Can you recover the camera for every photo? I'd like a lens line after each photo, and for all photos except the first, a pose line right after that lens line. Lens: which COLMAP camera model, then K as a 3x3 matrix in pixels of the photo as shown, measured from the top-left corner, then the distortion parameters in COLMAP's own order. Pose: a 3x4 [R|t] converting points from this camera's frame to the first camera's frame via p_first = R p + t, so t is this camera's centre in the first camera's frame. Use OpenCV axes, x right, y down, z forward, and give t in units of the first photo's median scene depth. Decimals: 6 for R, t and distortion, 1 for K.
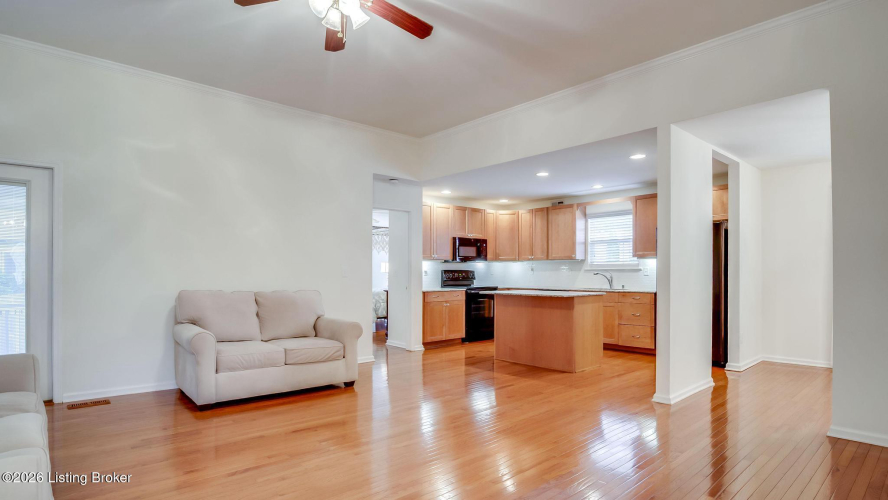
lens RADIAL K [[462.1, 0, 454.6], [0, 462.1, 273.3], [0, 0, 1]] dist [-0.035269, 0.001330]
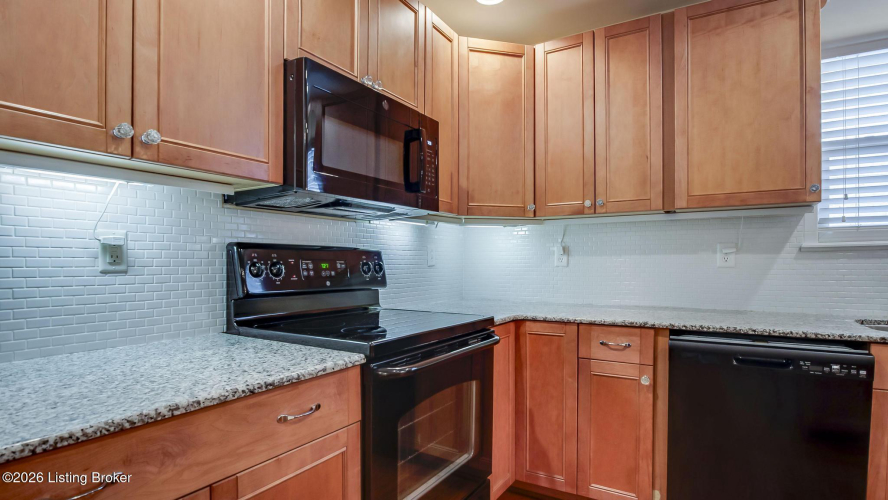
lens RADIAL K [[449.0, 0, 451.2], [0, 449.0, 272.9], [0, 0, 1]] dist [-0.031226, 0.001413]
pose [[0.957780, -0.008618, 0.287373, 0.008068], [0.002963, 0.999793, 0.020107, 0.001562], [-0.287487, -0.018407, 0.957608, 0.805380]]
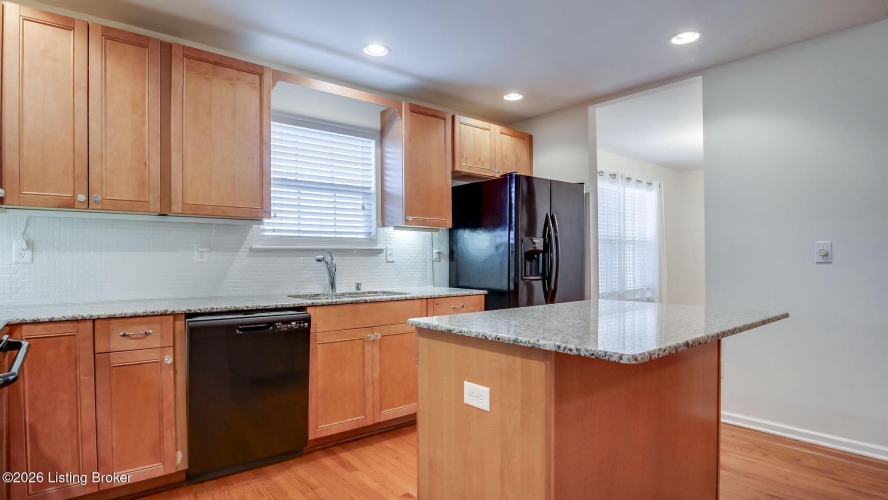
lens RADIAL K [[471.4, 0, 445.8], [0, 471.4, 264.6], [0, 0, 1]] dist [-0.031599, 0.001000]
pose [[0.048206, -0.010698, 0.998780, -0.100283], [-0.000092, 0.999943, 0.010715, 0.001600], [-0.998837, -0.000609, 0.048202, 0.815210]]
